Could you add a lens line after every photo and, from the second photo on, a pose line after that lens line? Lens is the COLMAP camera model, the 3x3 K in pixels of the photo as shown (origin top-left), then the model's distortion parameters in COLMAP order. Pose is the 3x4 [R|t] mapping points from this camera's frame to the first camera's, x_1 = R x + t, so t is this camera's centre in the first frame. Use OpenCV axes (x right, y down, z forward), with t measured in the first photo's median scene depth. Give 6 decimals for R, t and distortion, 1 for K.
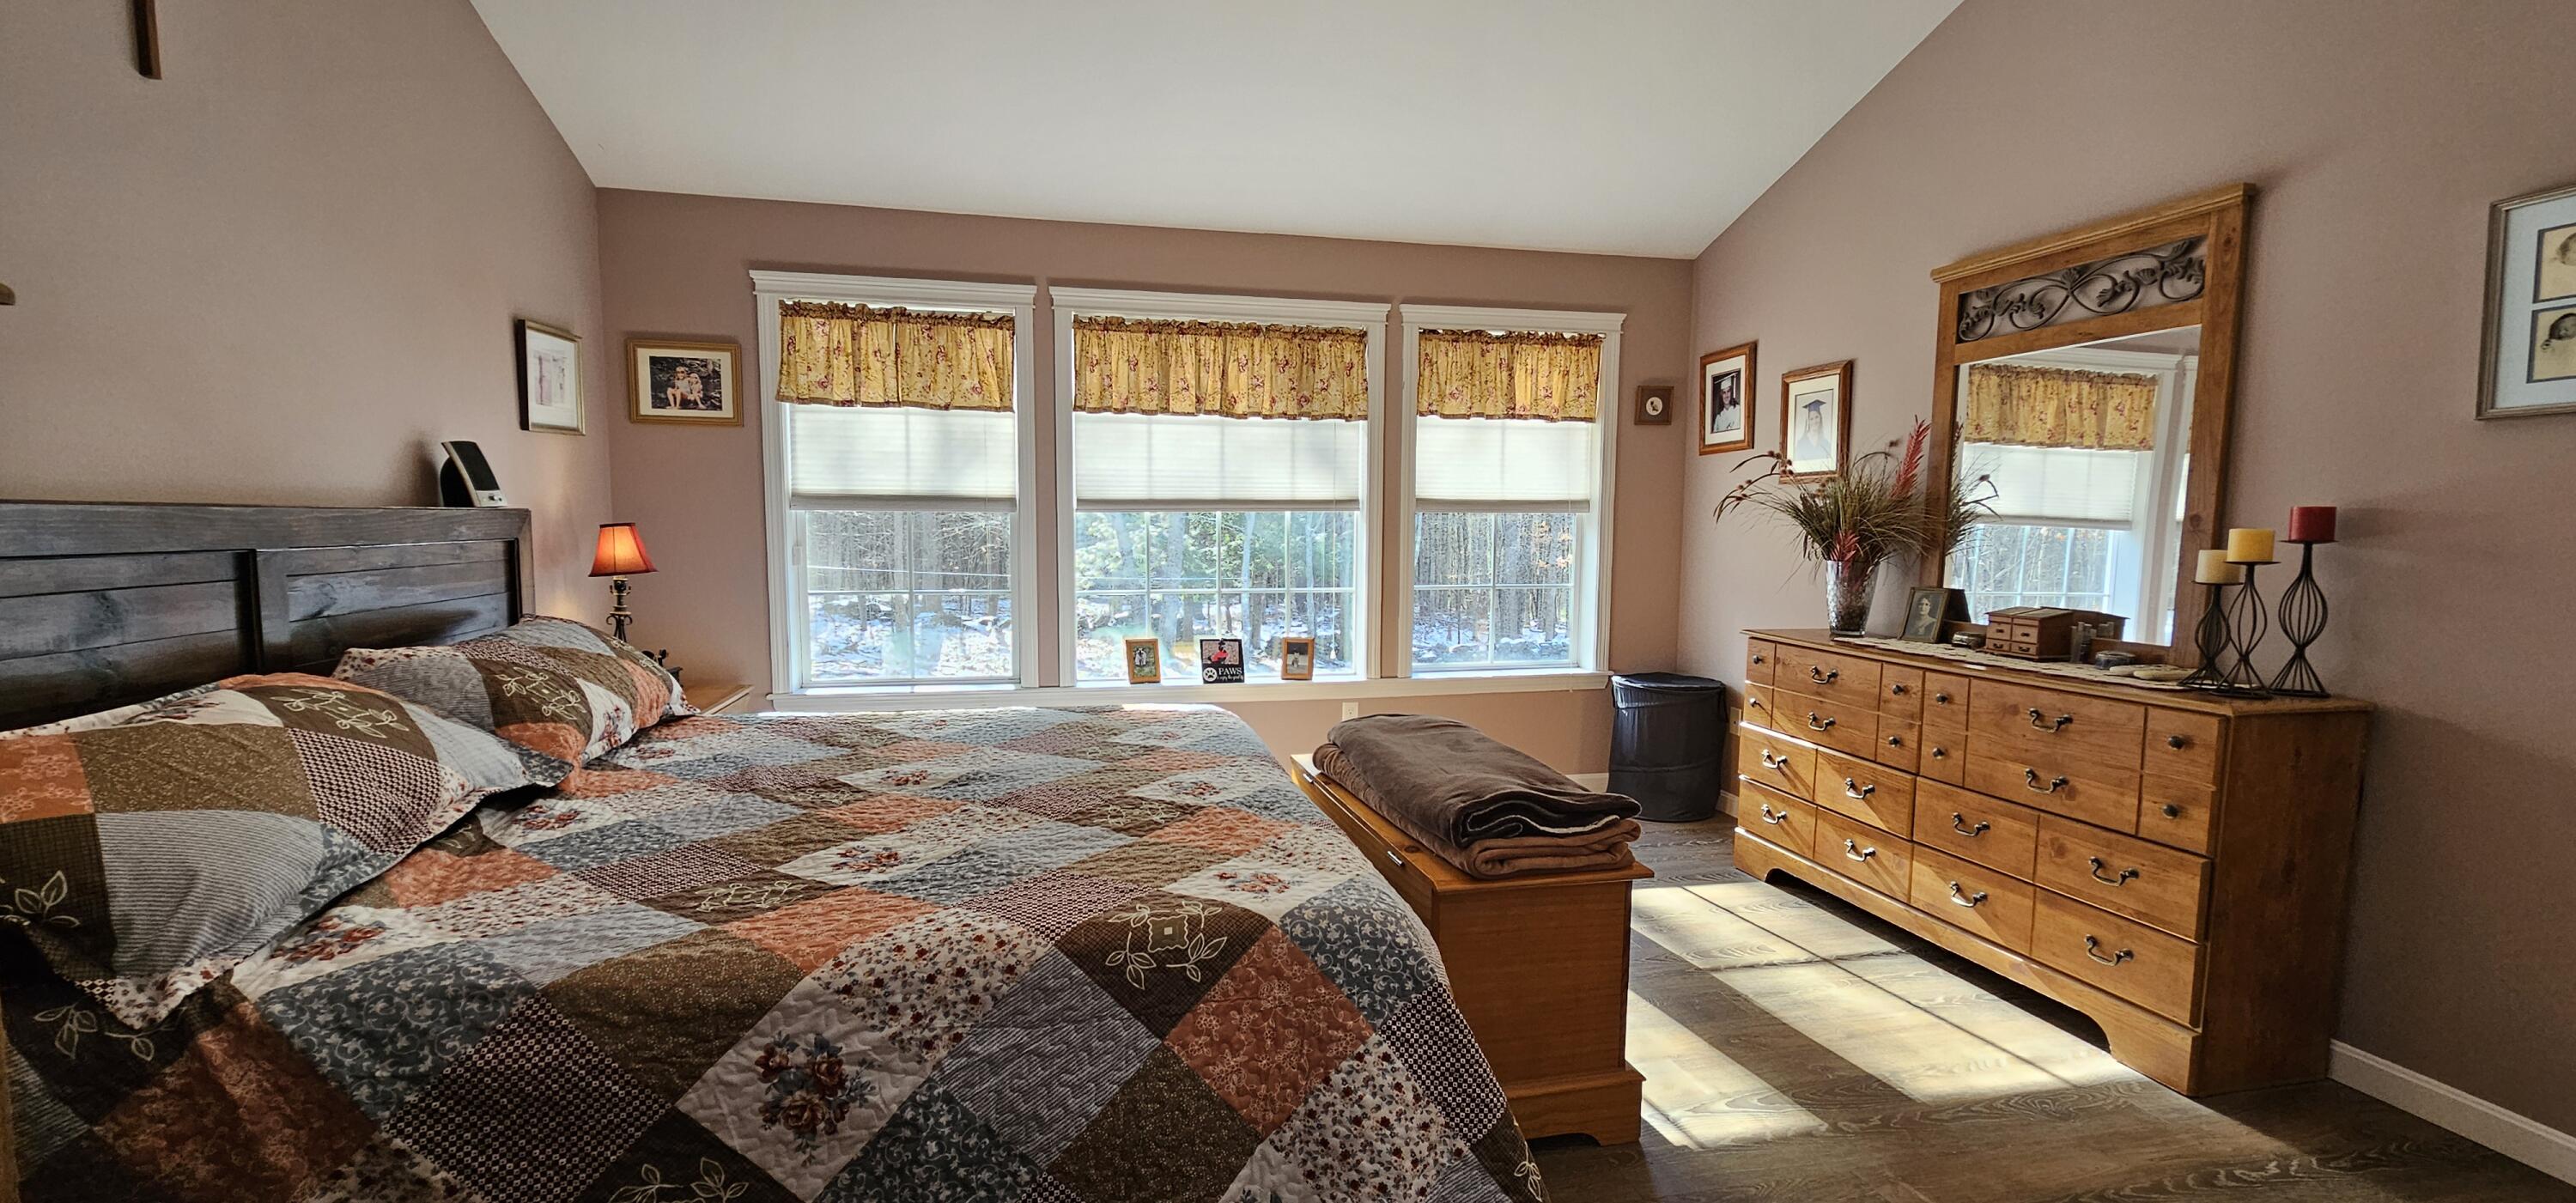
lens RADIAL K [[1053.8, 0, 1275.2], [0, 1053.8, 599.2], [0, 0, 1]] dist [-0.001335, -0.000229]
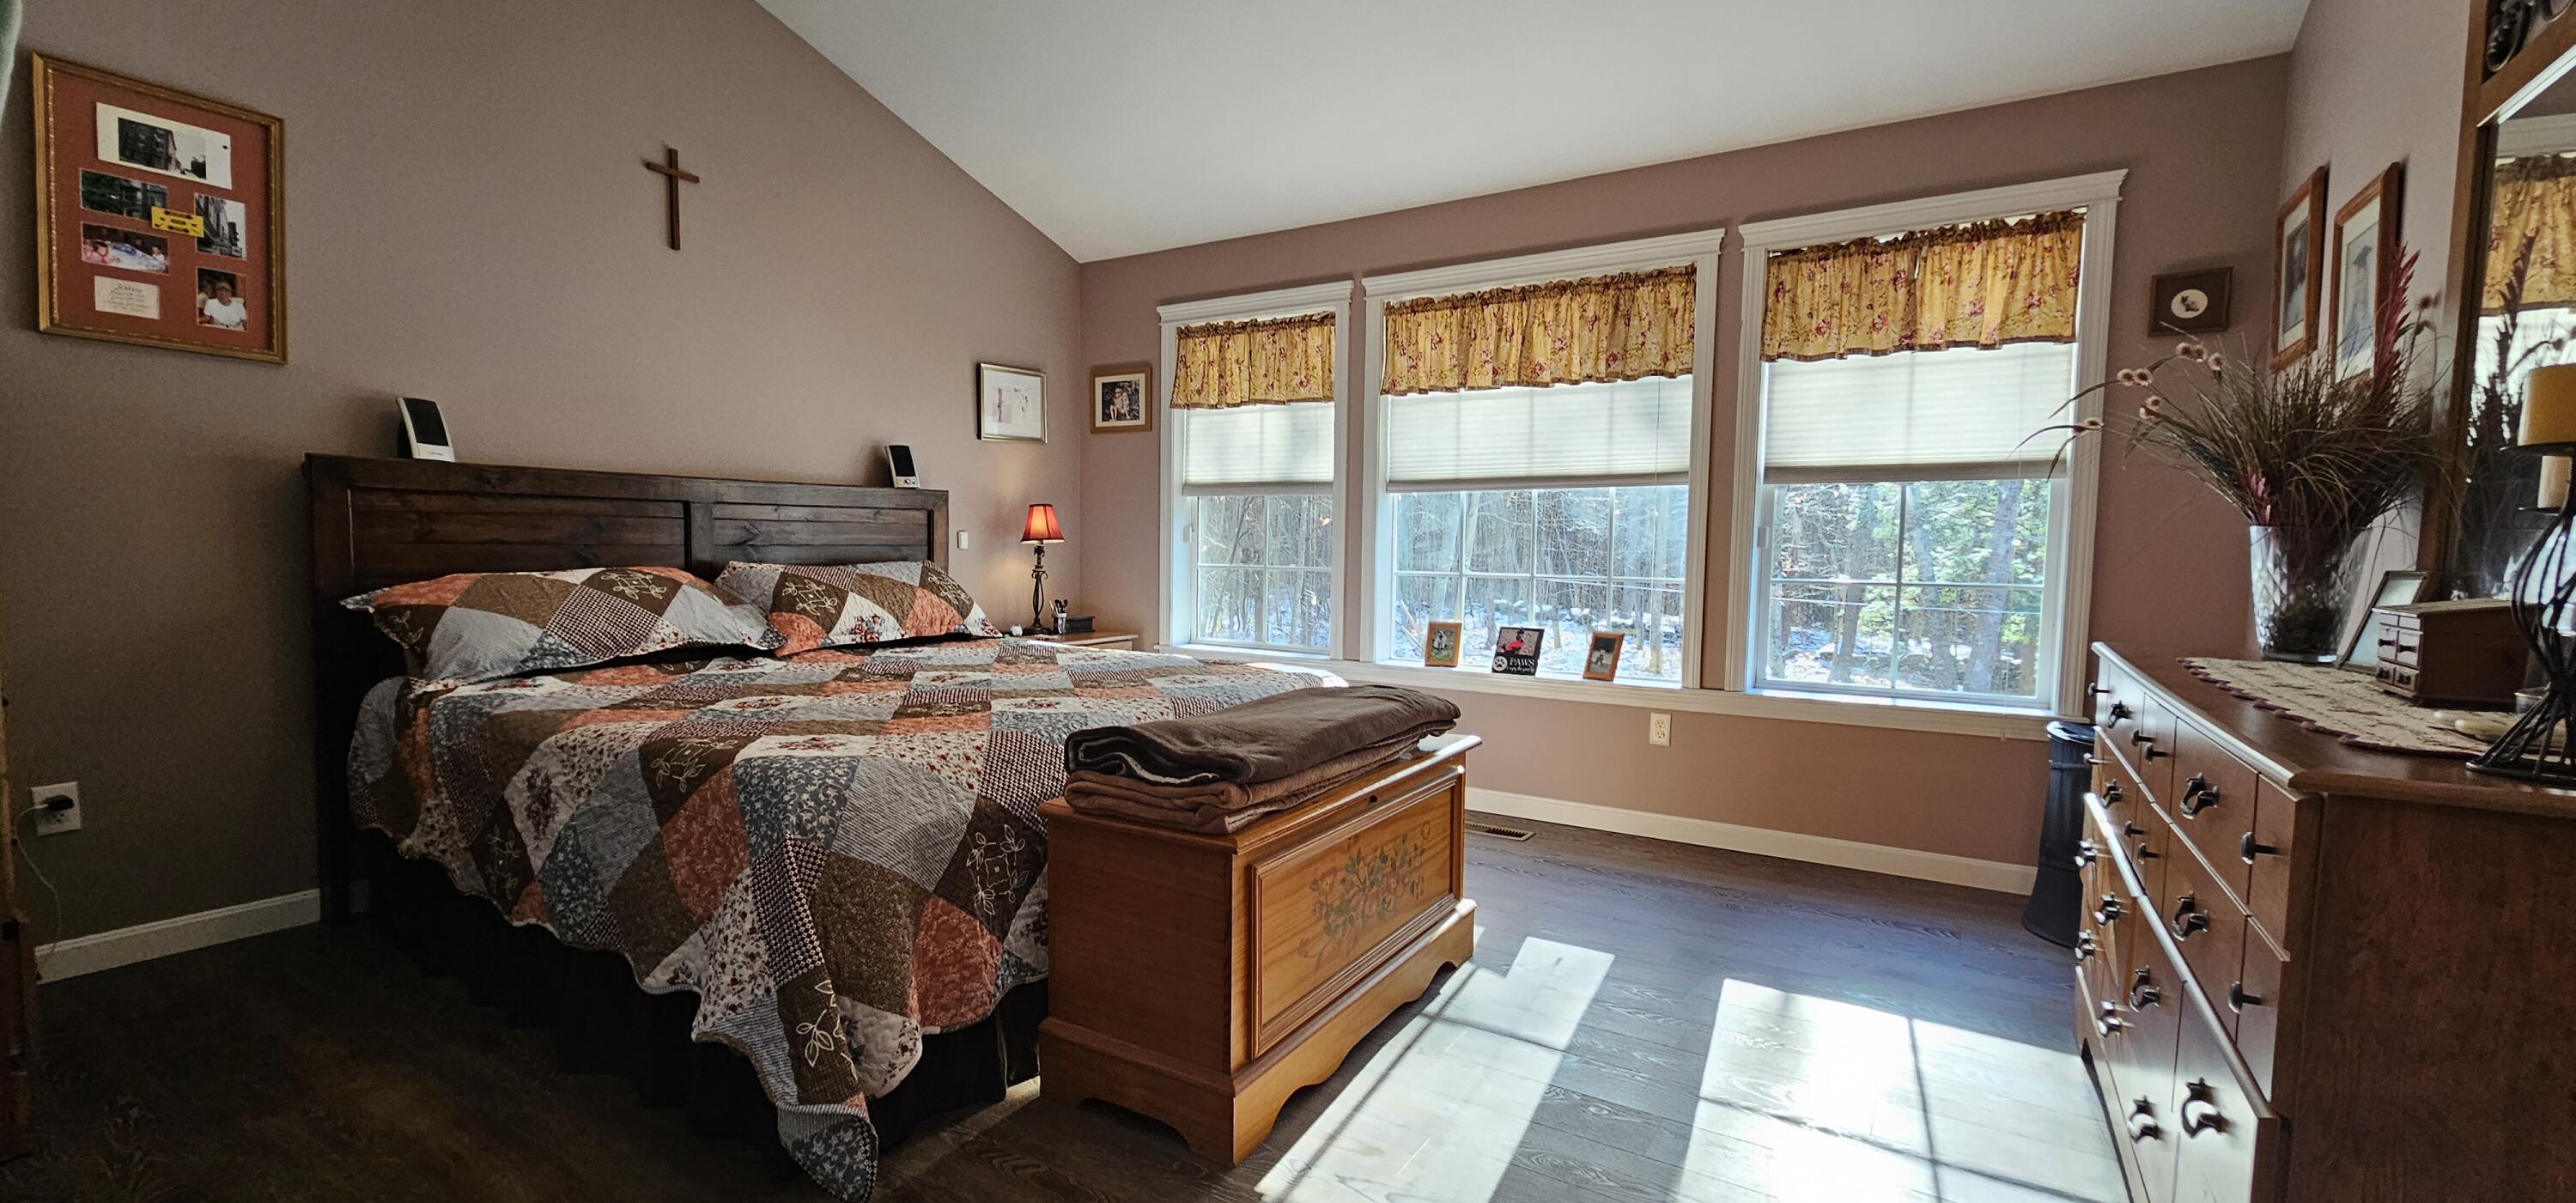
lens RADIAL K [[1053.8, 0, 1276.6], [0, 1053.8, 599.7], [0, 0, 1]] dist [-0.001335, -0.000229]
pose [[0.713187, 0.041262, -0.699758, 0.464678], [-0.059483, 0.998228, -0.001763, 0.029433], [0.698445, 0.042881, 0.714378, 0.198471]]
